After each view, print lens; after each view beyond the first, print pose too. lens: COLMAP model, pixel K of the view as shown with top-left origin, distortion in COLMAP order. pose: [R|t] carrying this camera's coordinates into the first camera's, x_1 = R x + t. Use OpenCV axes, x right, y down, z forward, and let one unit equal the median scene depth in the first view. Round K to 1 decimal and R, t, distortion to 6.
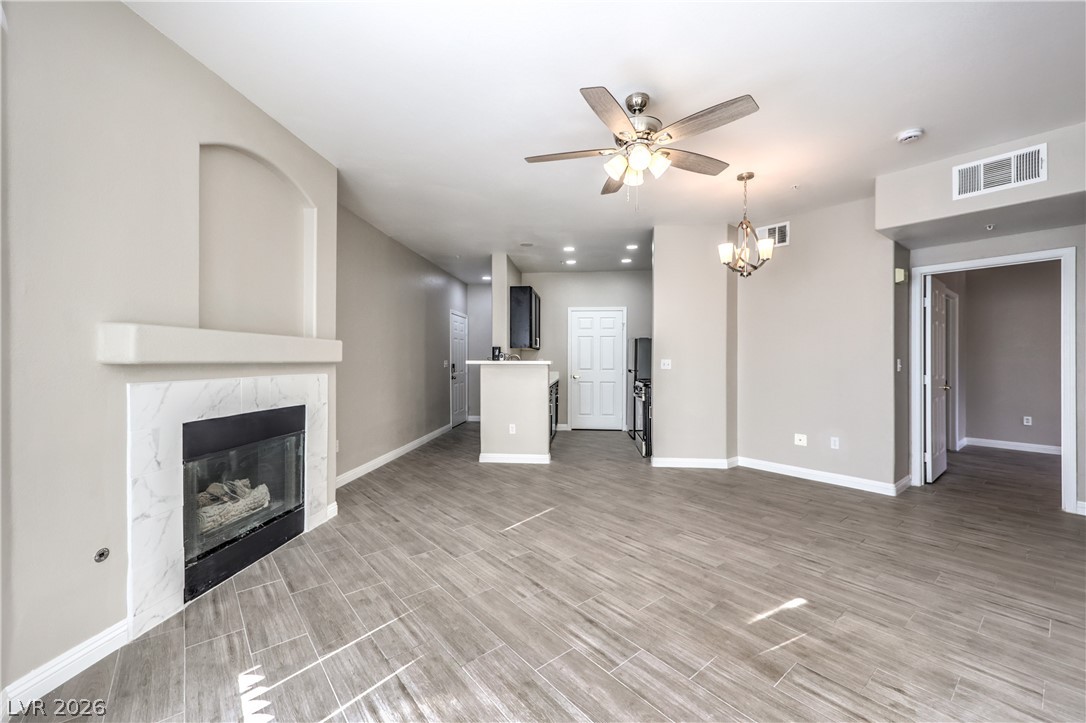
lens RADIAL K [[429.8, 0, 551.1], [0, 429.8, 359.3], [0, 0, 1]] dist [0.004498, 0.000163]
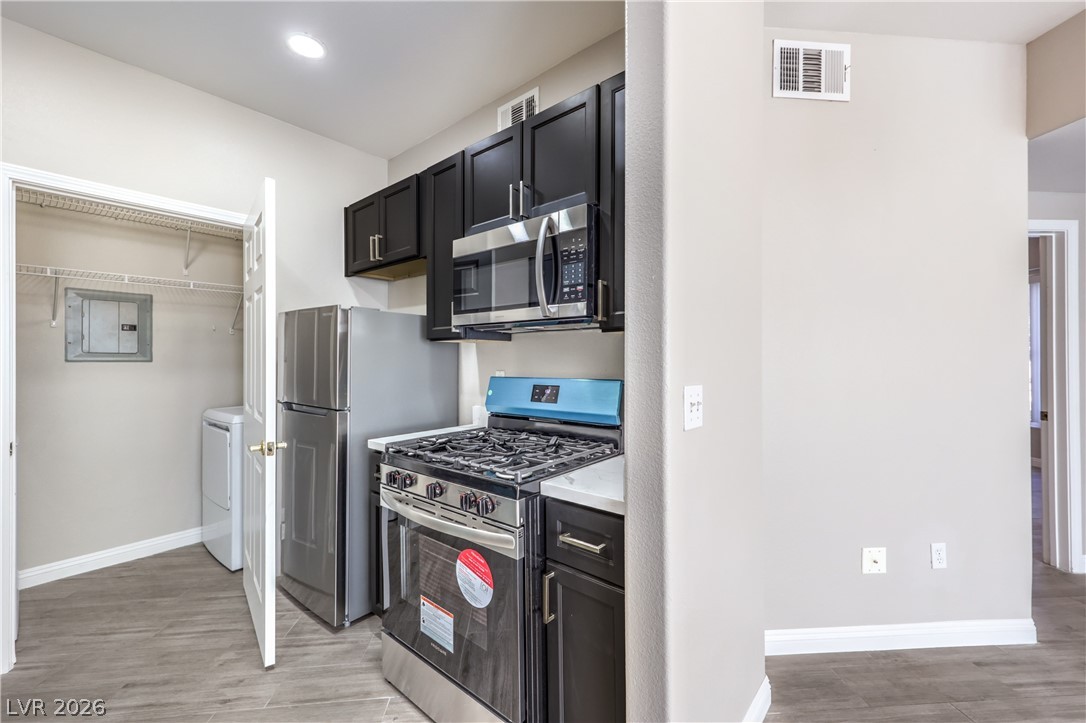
lens RADIAL K [[436.0, 0, 546.1], [0, 436.0, 357.8], [0, 0, 1]] dist [0.006996, 0.000103]
pose [[0.581212, -0.000818, 0.813752, 0.045766], [0.002347, 0.999997, -0.000671, -0.022509], [-0.813749, 0.002300, 0.581212, 1.408056]]
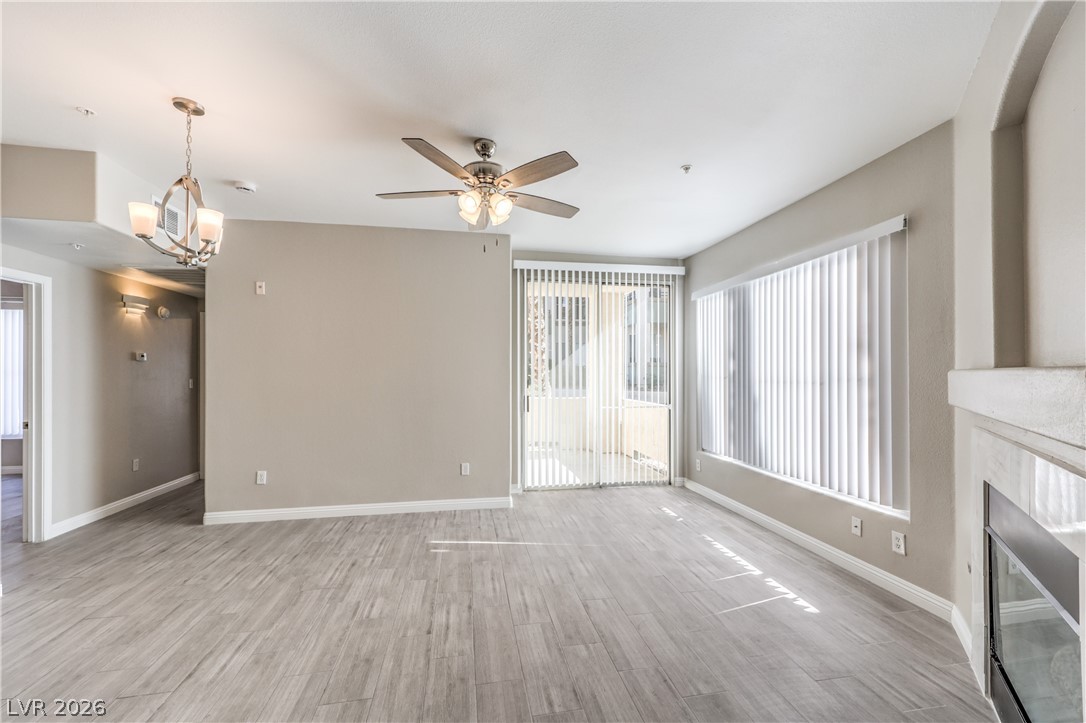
lens RADIAL K [[441.8, 0, 544.8], [0, 441.8, 370.1], [0, 0, 1]] dist [0.008676, 0.000017]
pose [[-0.864018, 0.001204, 0.503459, -0.353618], [-0.001459, 0.999987, -0.004895, -0.040037], [-0.503459, -0.004964, -0.864005, 1.424377]]
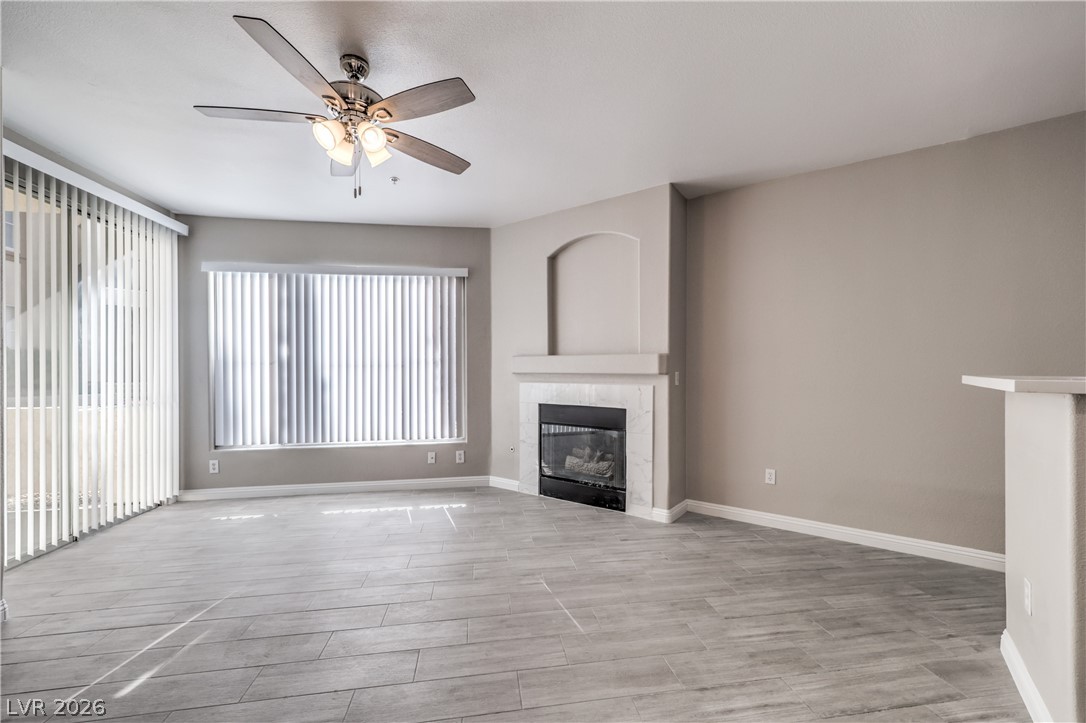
lens RADIAL K [[452.7, 0, 546.9], [0, 452.7, 368.9], [0, 0, 1]] dist [0.010007, 0.000246]
pose [[-0.522520, 0.000168, -0.852627, 0.588680], [0.002433, 0.999996, -0.001294, -0.004224], [0.852623, -0.002751, -0.522519, 1.376106]]
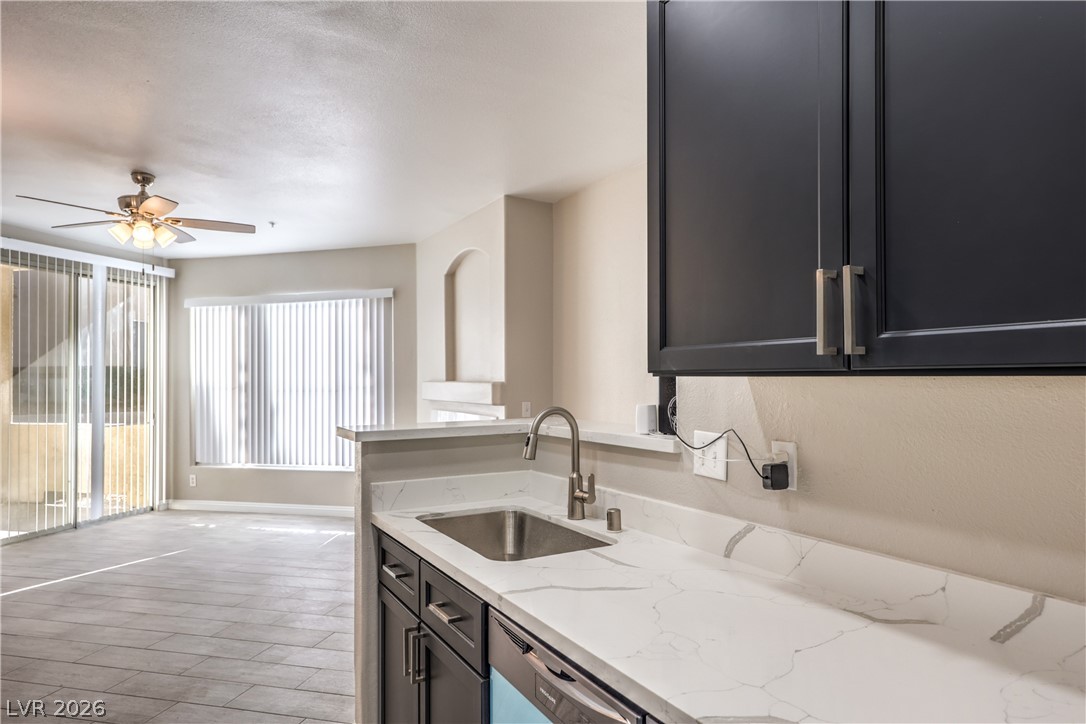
lens RADIAL K [[659.0, 0, 558.1], [0, 659.0, 373.4], [0, 0, 1]] dist [0.000255, -0.000700]
pose [[-0.815598, -0.002324, -0.578615, 0.234601], [0.004505, 0.999936, -0.010366, -0.047279], [0.578602, -0.011061, -0.815535, 2.318994]]
